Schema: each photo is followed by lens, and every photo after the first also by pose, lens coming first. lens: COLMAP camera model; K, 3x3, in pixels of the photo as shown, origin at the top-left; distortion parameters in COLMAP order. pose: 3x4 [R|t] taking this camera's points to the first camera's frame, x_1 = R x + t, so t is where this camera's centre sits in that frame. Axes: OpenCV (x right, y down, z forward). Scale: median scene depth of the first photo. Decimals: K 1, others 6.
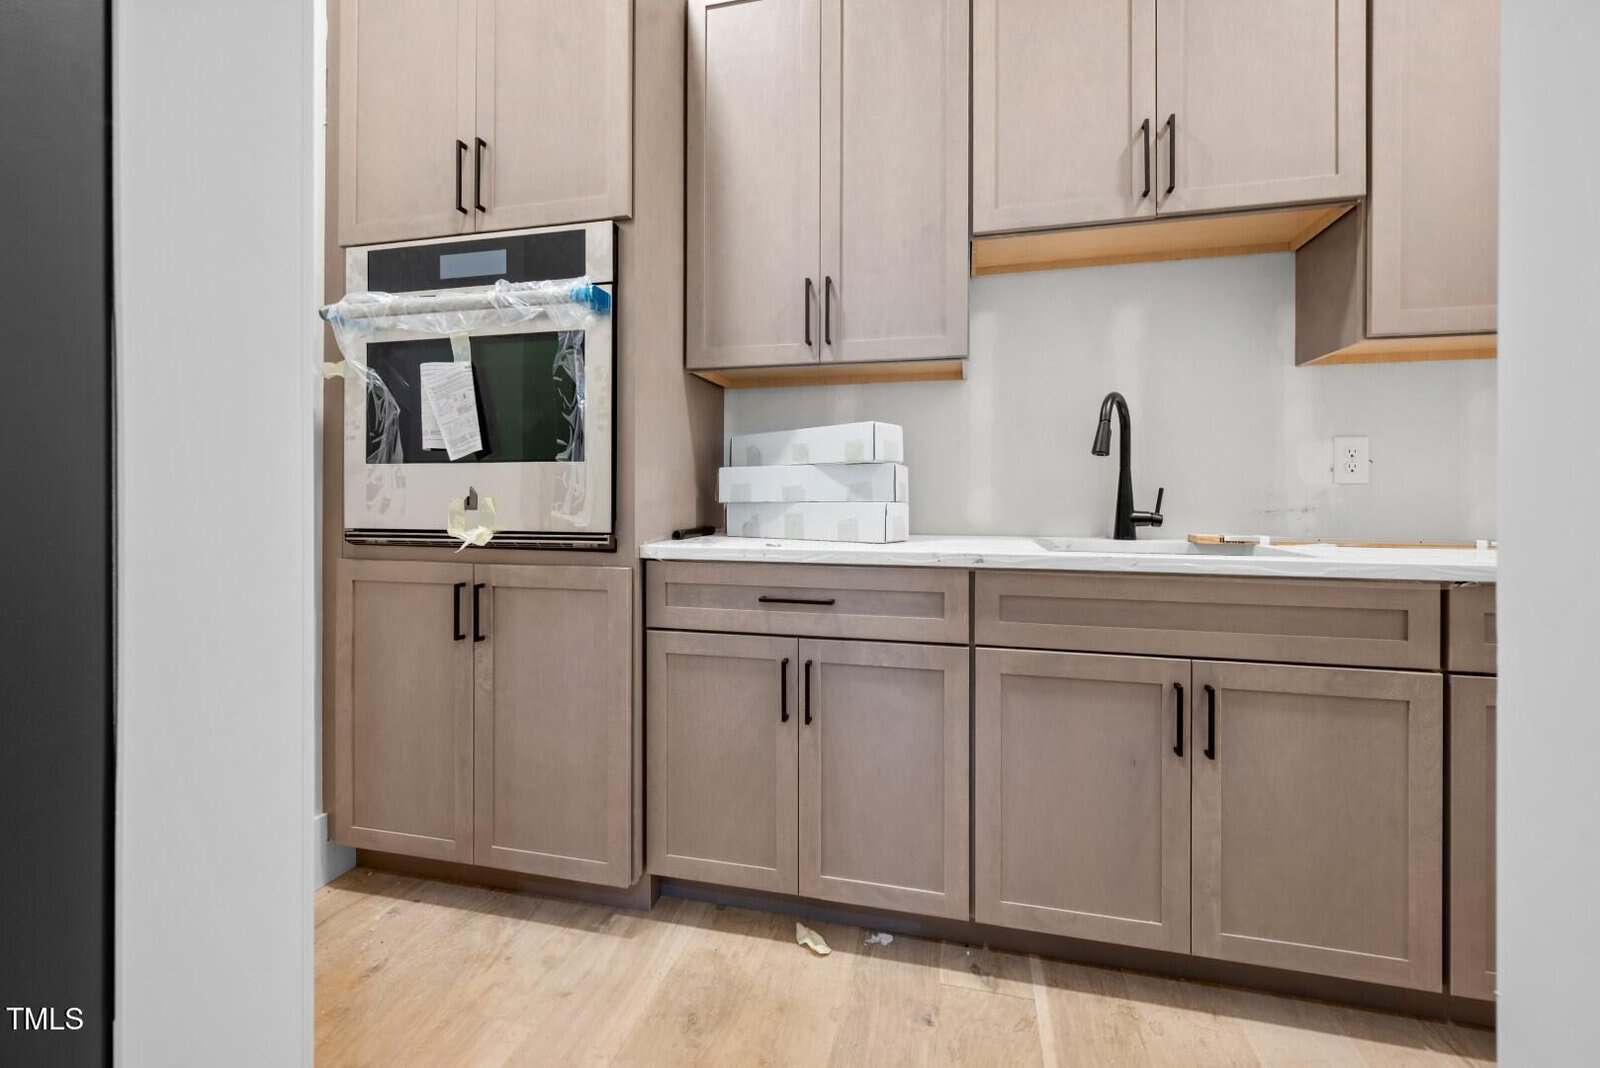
lens RADIAL K [[649.5, 0, 804.3], [0, 649.5, 491.2], [0, 0, 1]] dist [-0.001747, 0.000367]
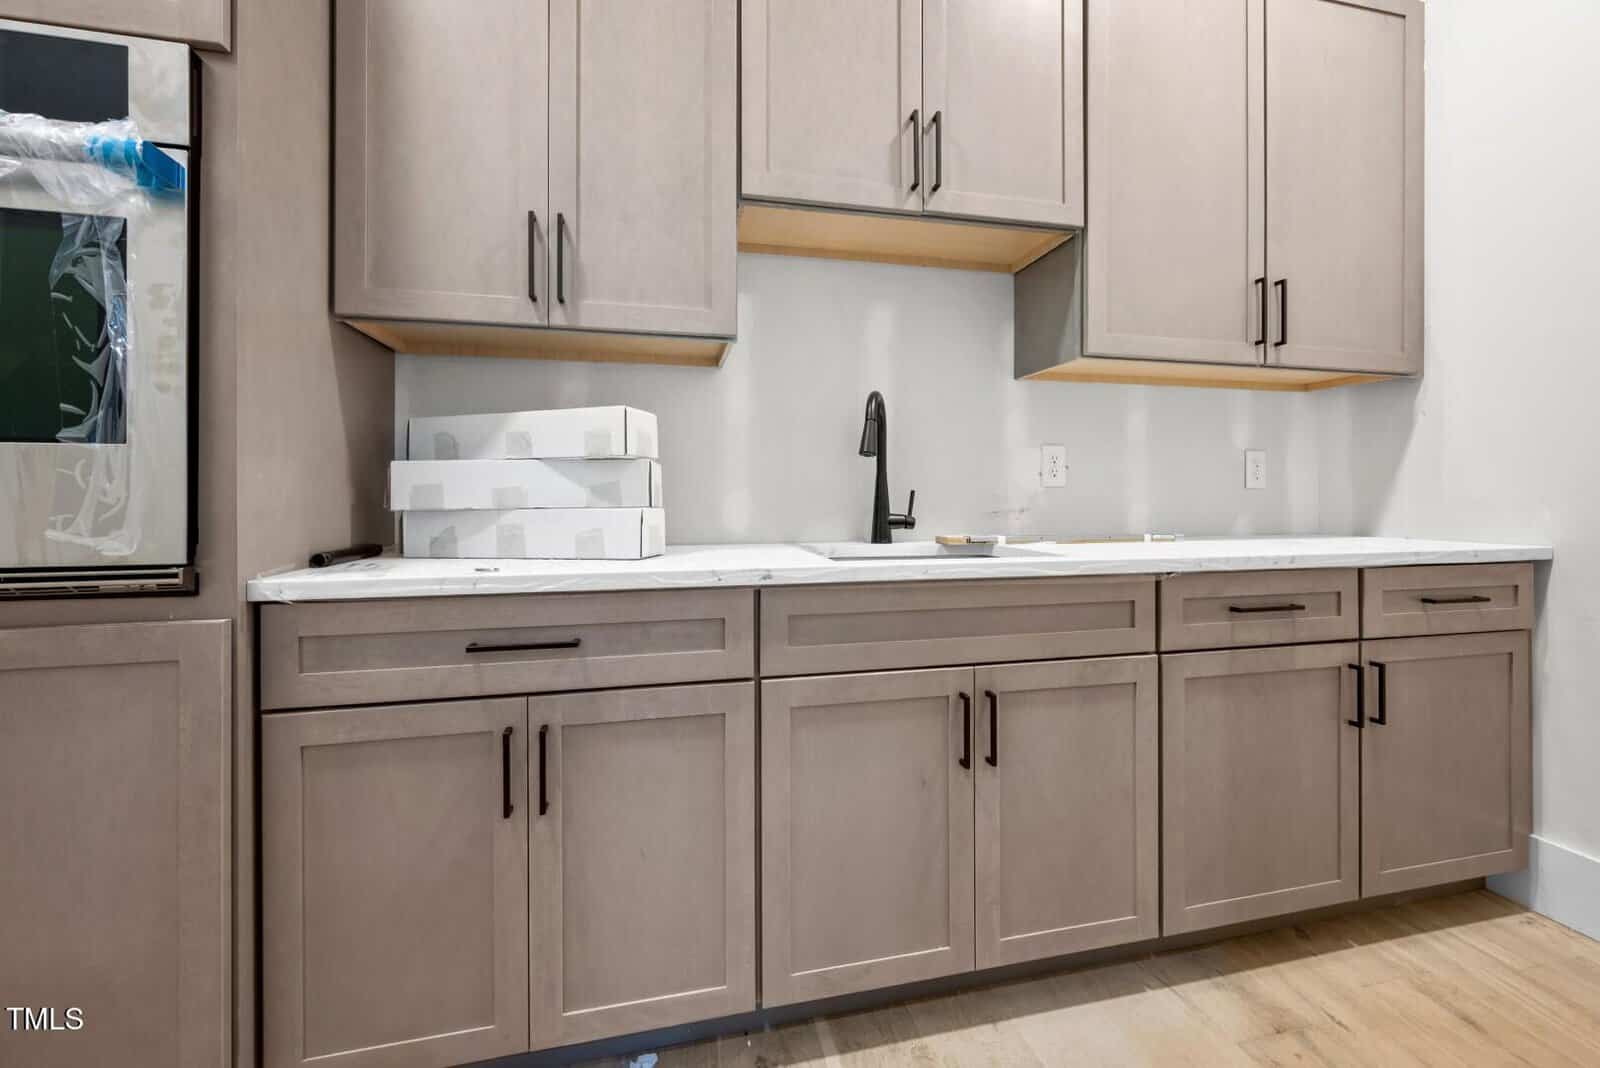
lens RADIAL K [[649.5, 0, 805.7], [0, 649.5, 494.4], [0, 0, 1]] dist [-0.001747, 0.000367]
pose [[0.892696, -0.001782, 0.450656, -0.056438], [0.001576, 0.999998, 0.000832, 0.000082], [-0.450656, -0.000032, 0.892697, 0.205421]]
